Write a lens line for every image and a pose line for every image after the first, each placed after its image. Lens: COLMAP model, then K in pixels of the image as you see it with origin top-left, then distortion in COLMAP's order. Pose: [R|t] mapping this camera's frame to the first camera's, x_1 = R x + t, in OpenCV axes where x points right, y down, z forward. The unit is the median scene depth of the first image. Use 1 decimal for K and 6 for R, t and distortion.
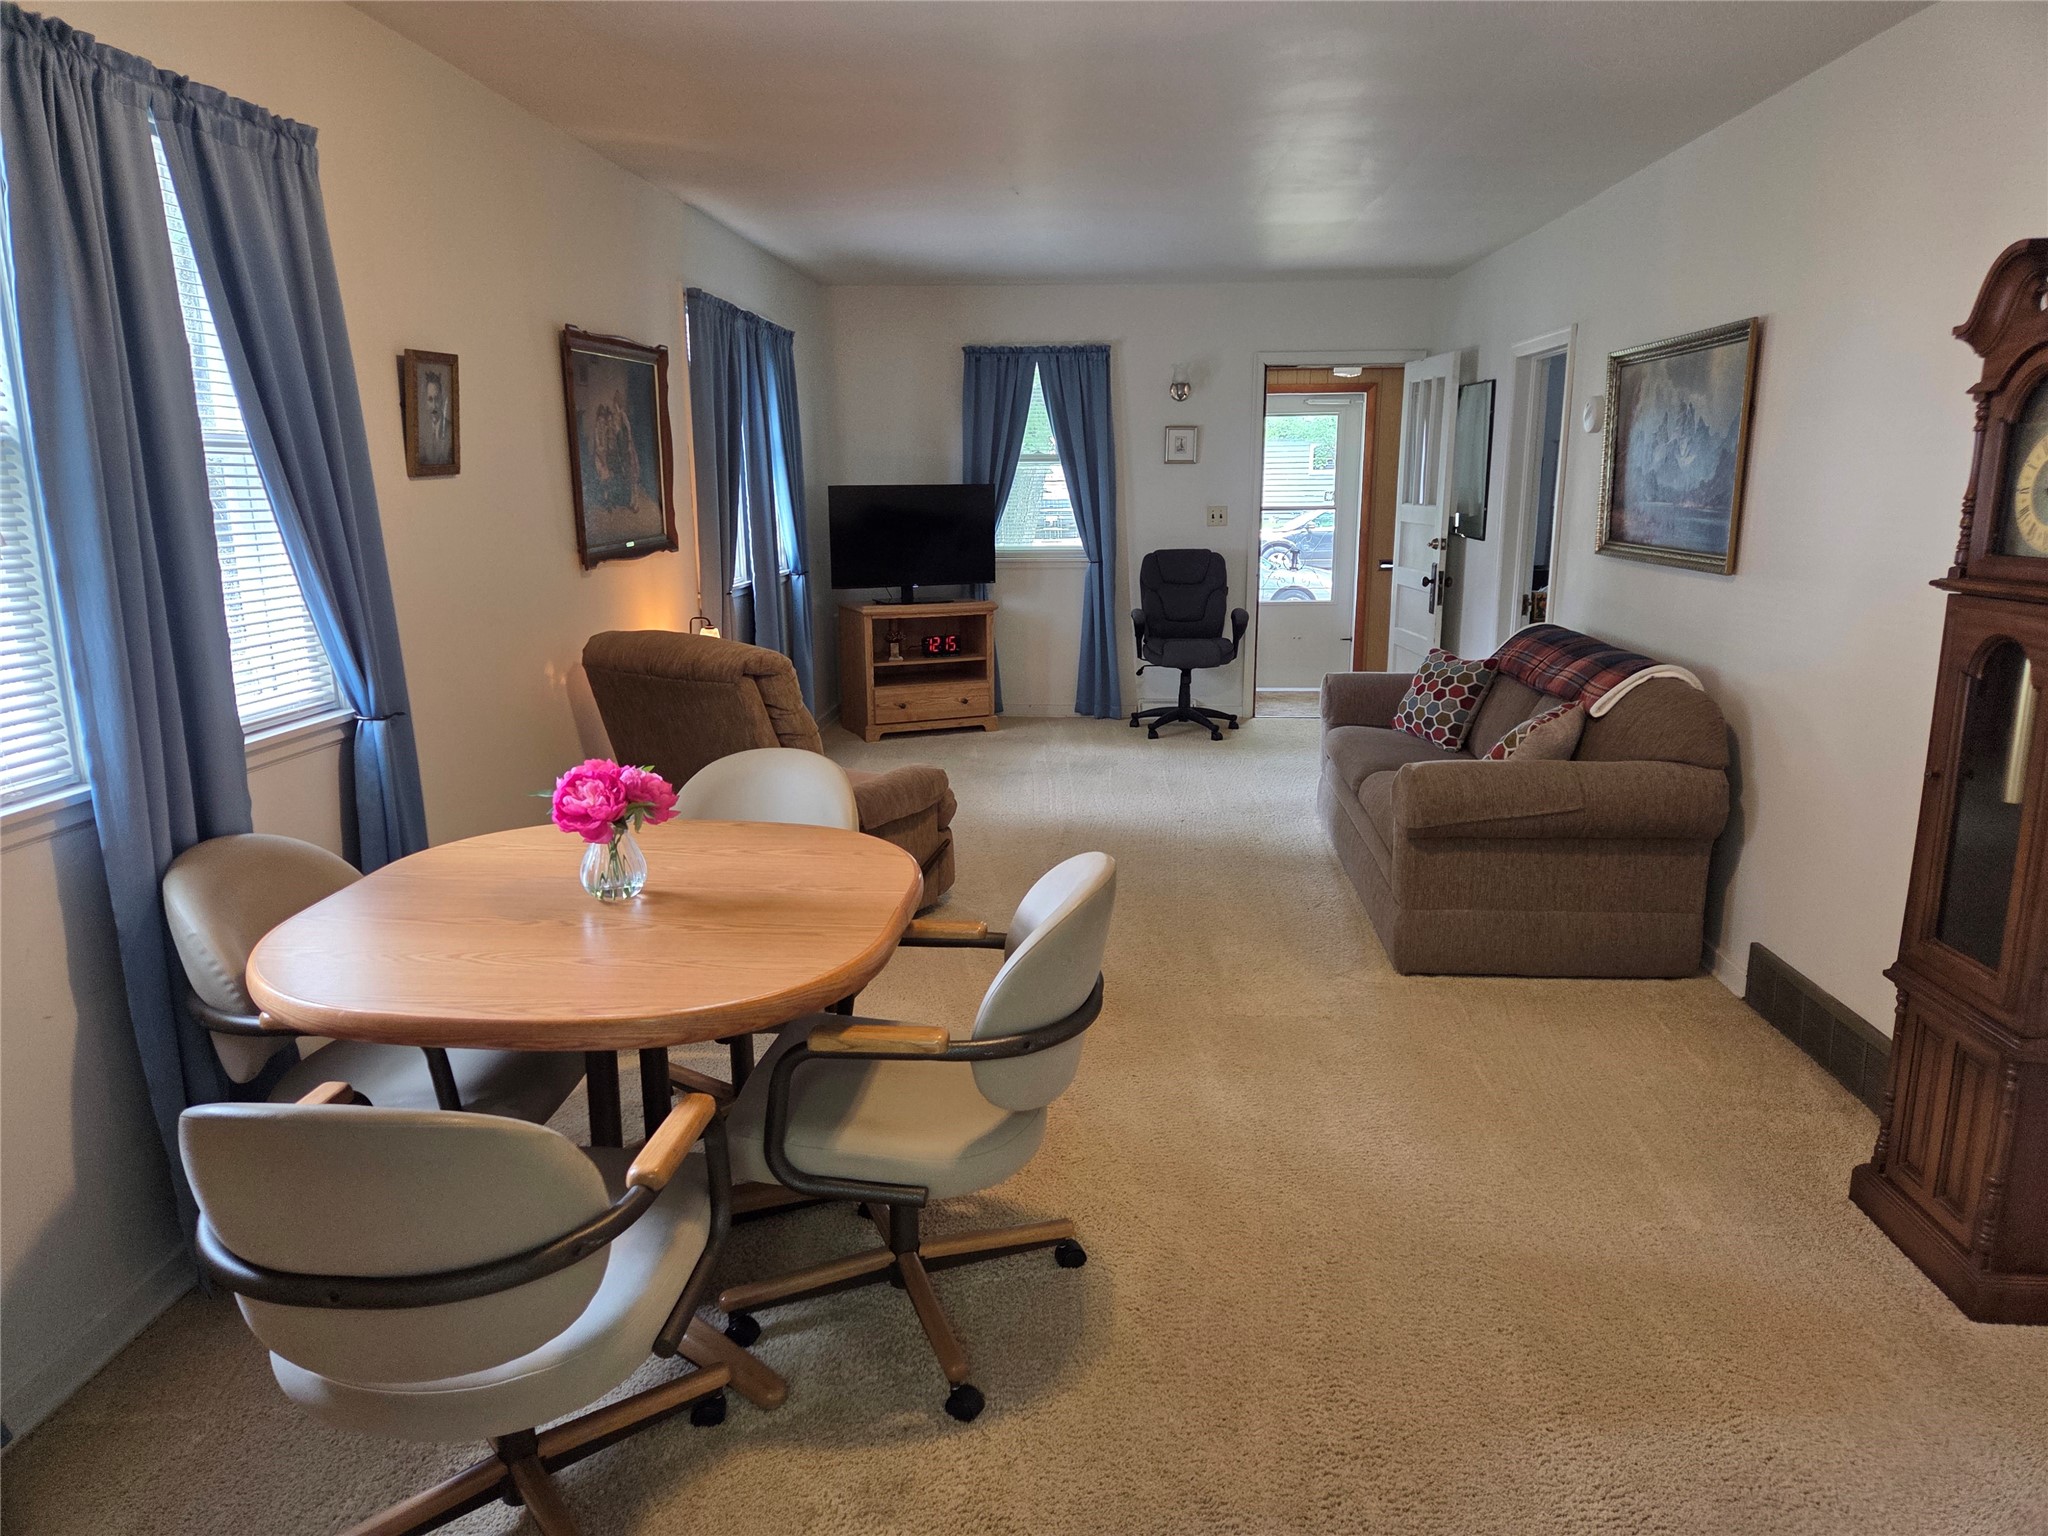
lens RADIAL K [[1360.0, 0, 1028.0], [0, 1360.0, 770.4], [0, 0, 1]] dist [0.047902, -0.013787]
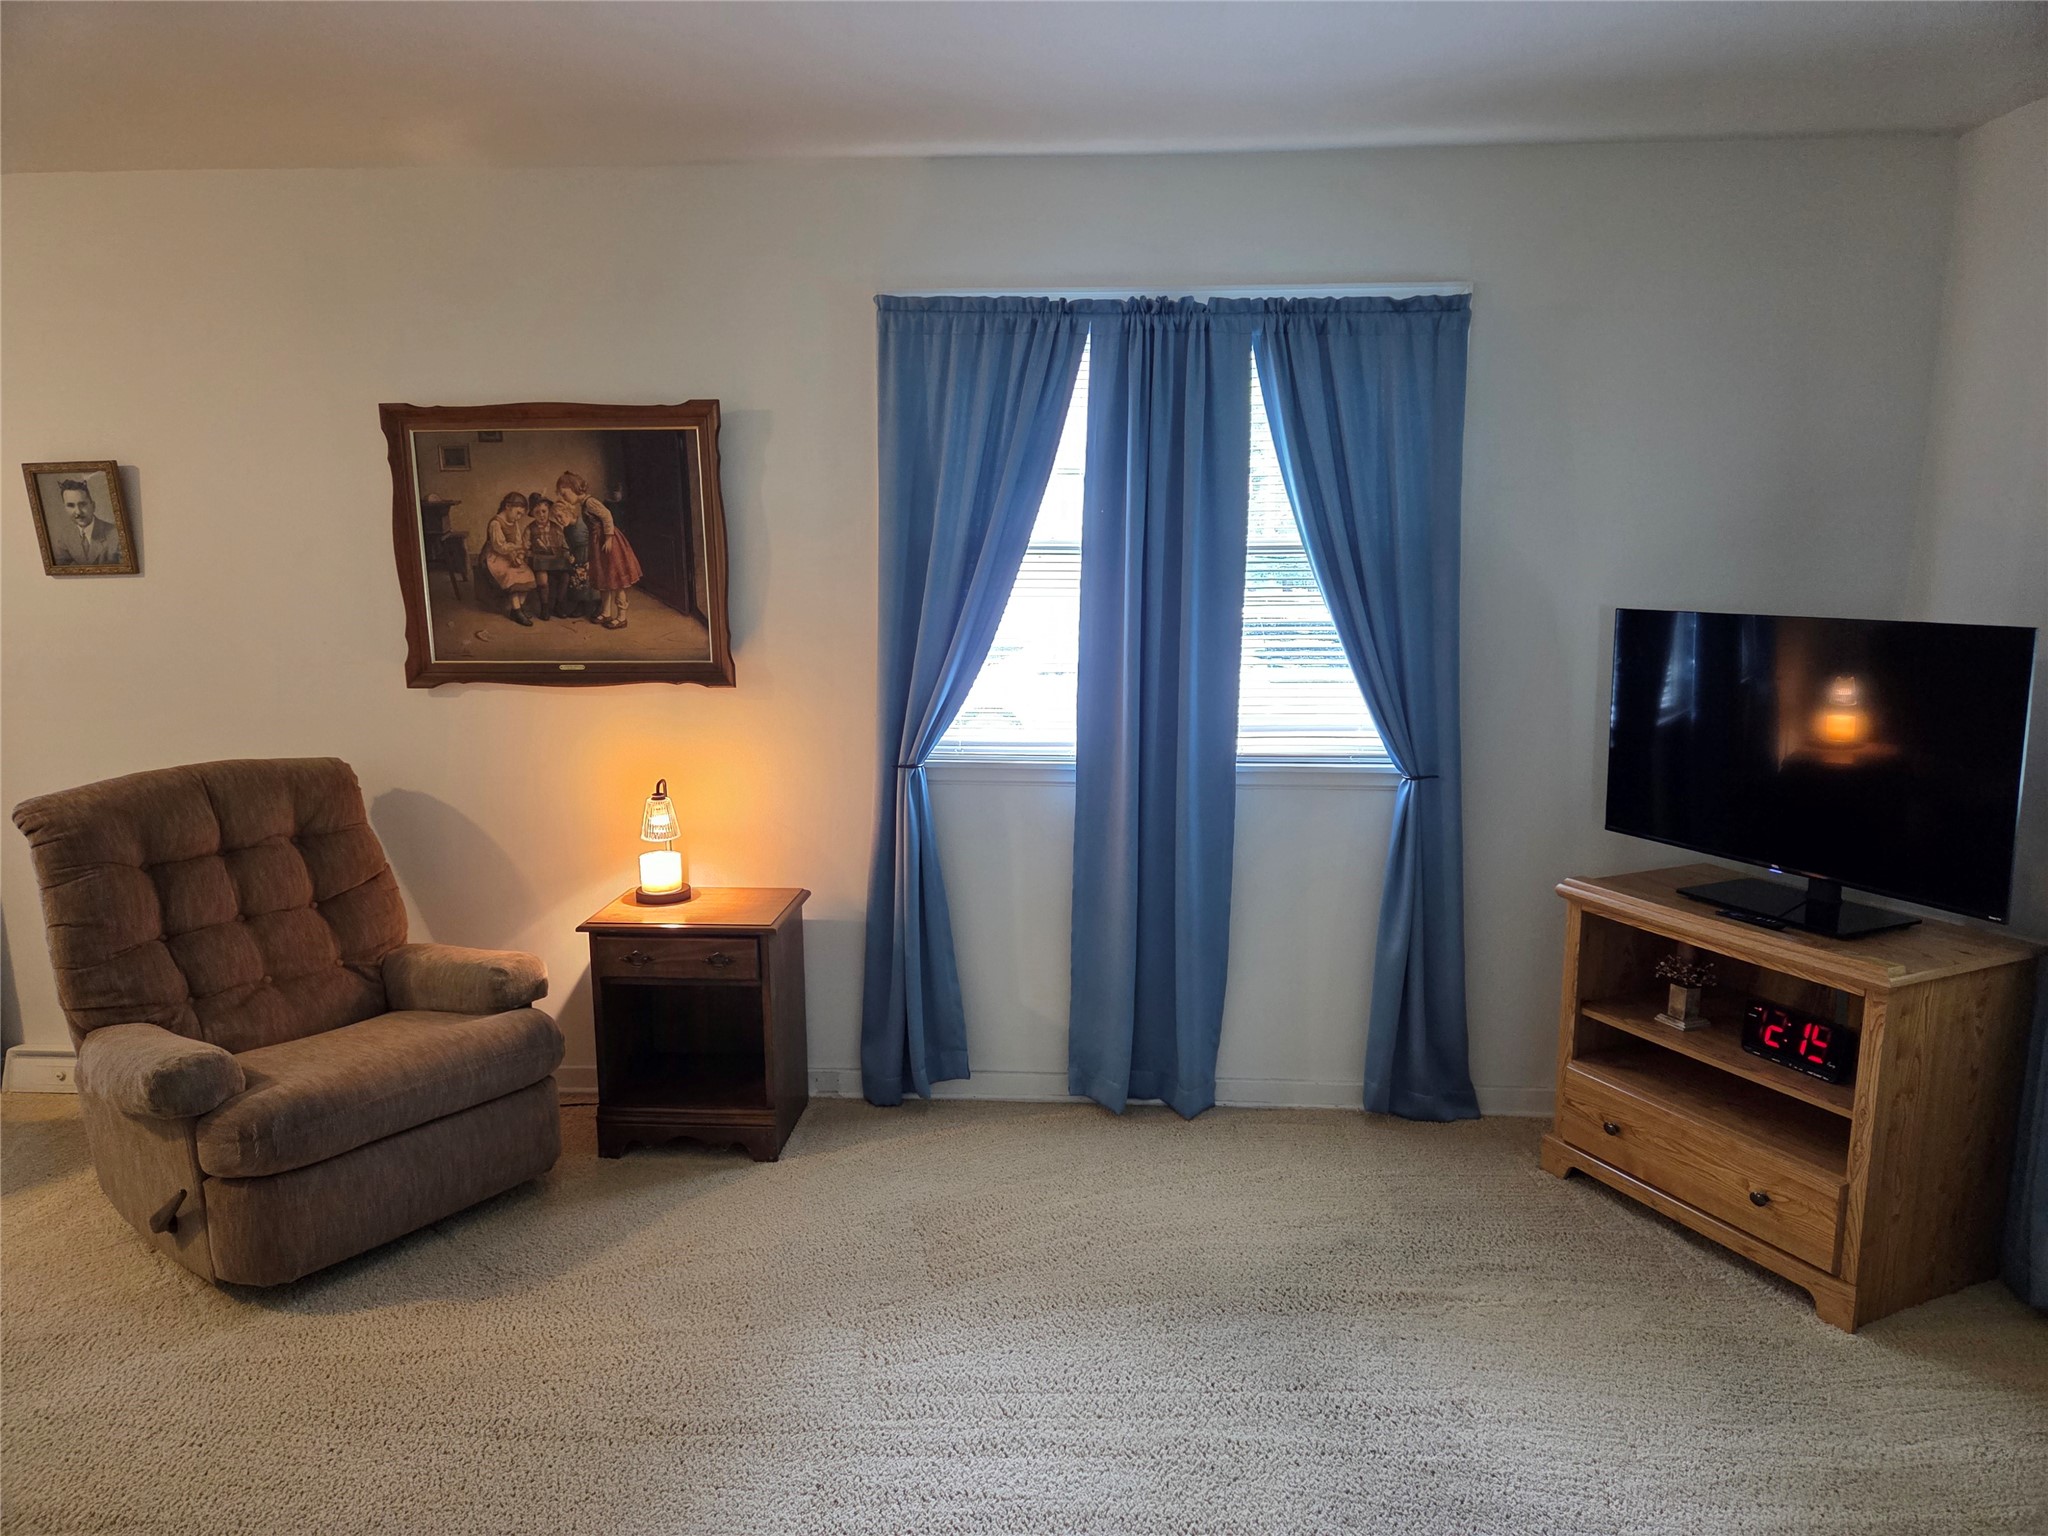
lens RADIAL K [[1360.0, 0, 1020.0], [0, 1360.0, 784.6], [0, 0, 1]] dist [0.047902, -0.013787]
pose [[0.004417, 0.171938, -0.985098, 0.296413], [-0.213383, 0.962581, 0.167051, -0.175155], [0.976959, 0.209465, 0.040940, 0.756837]]
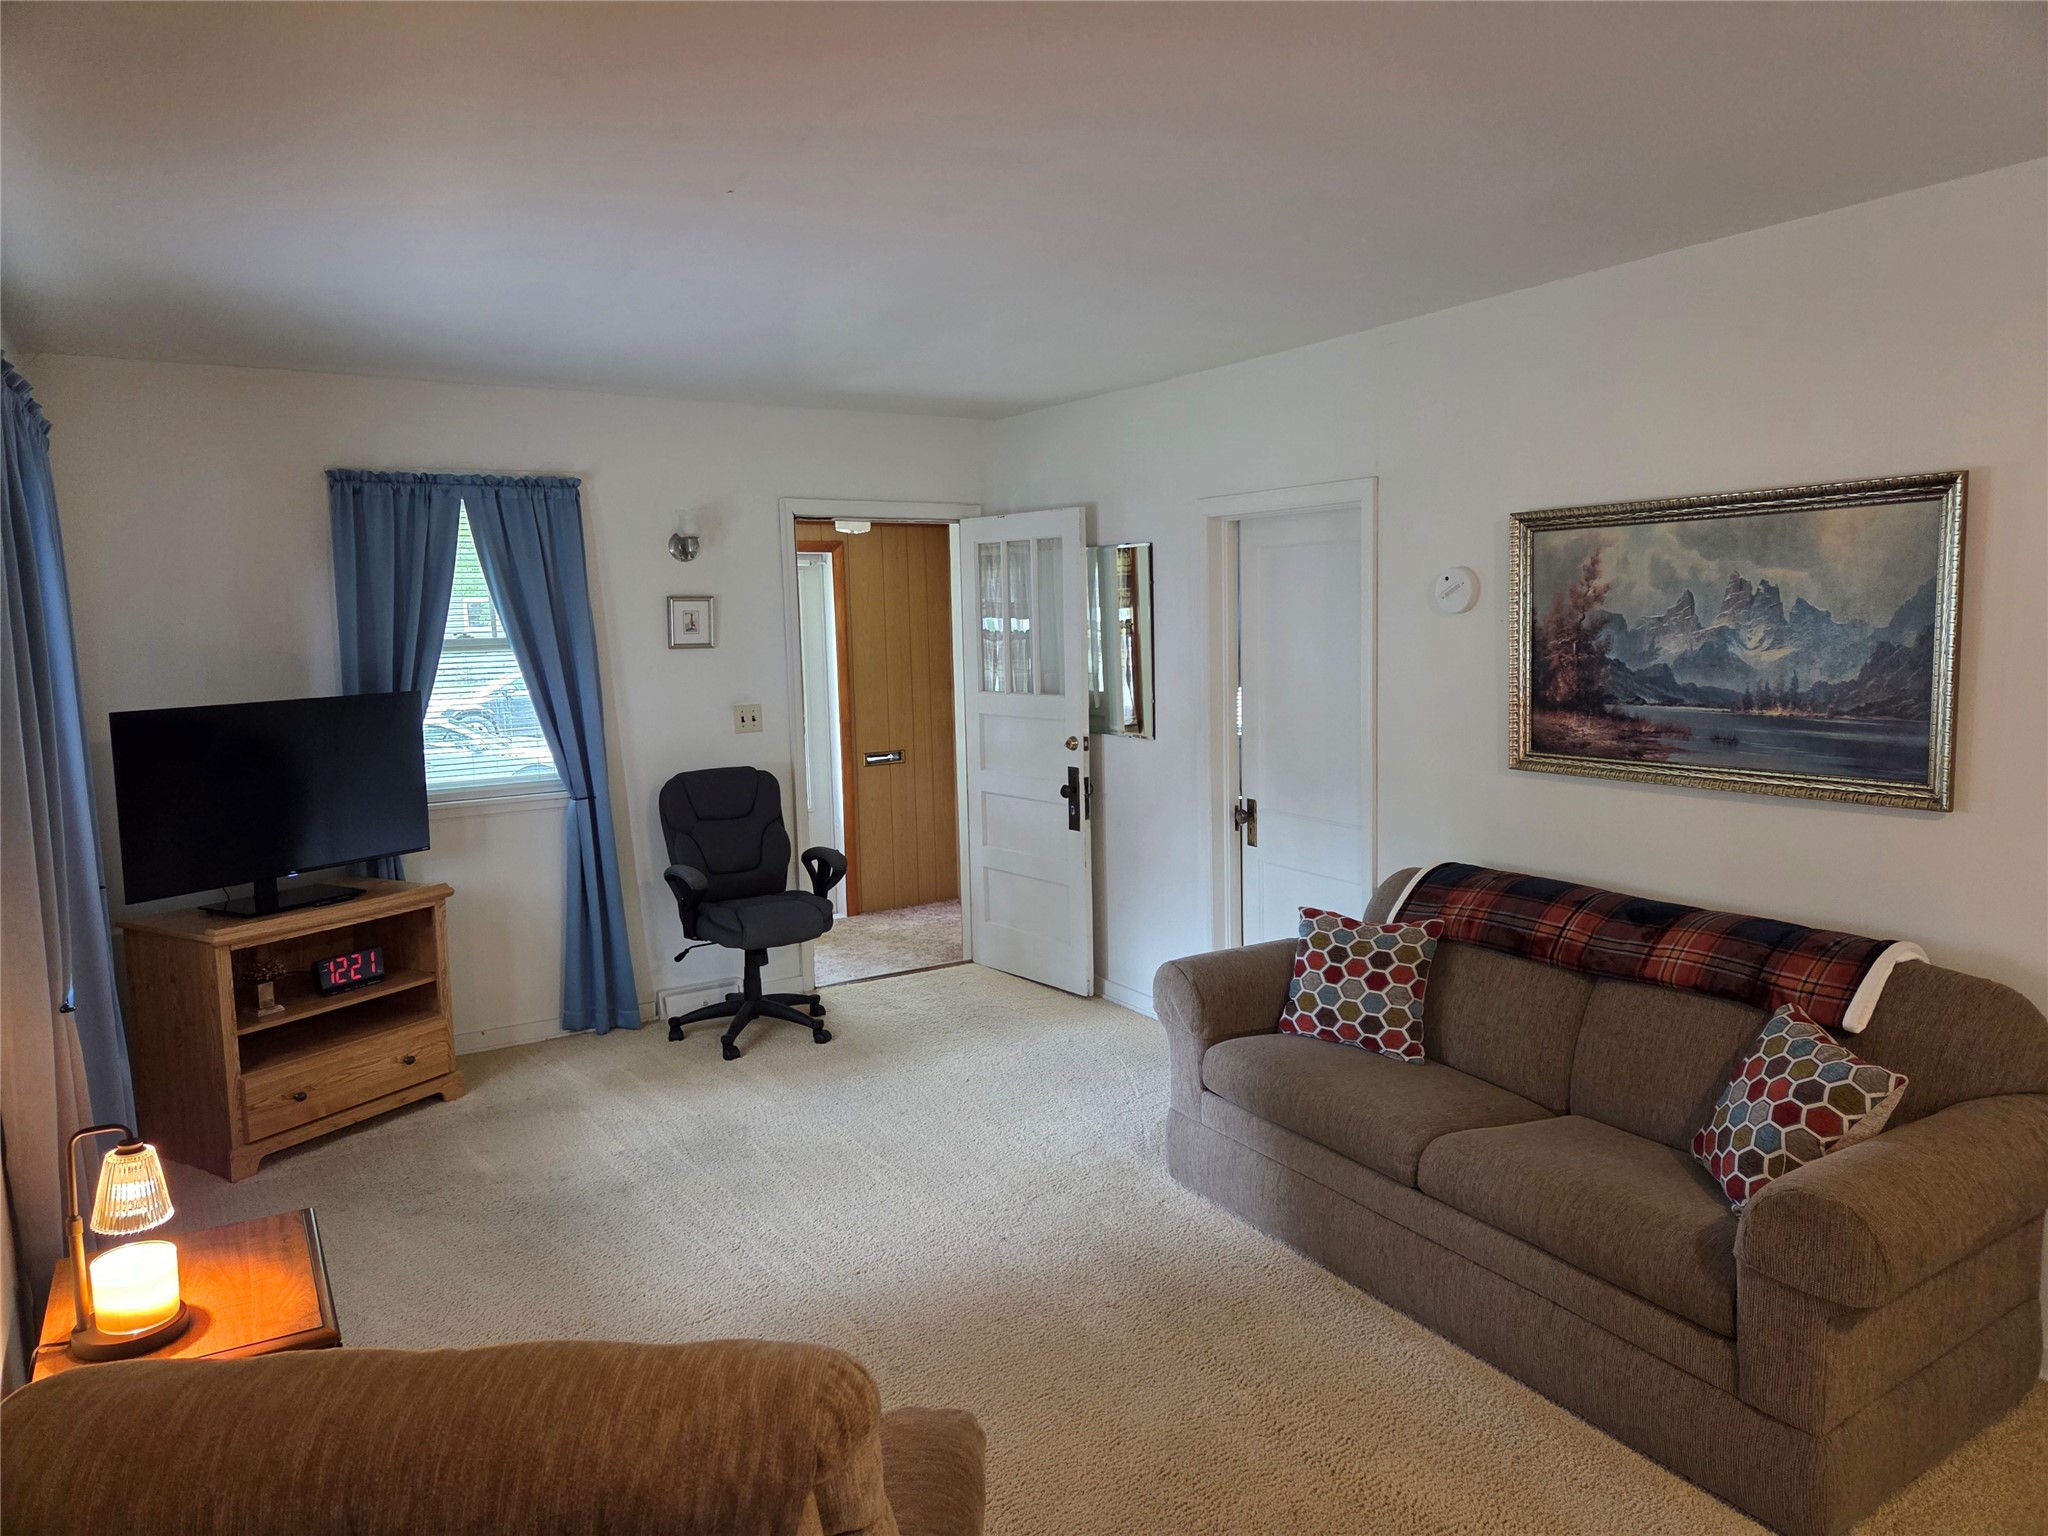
lens RADIAL K [[1360.0, 0, 1030.6], [0, 1360.0, 765.0], [0, 0, 1]] dist [0.047902, -0.013787]
pose [[0.810082, -0.081790, 0.580584, -0.160655], [0.144835, 0.987449, -0.062979, -0.098523], [-0.568146, 0.135108, 0.811761, 0.348323]]
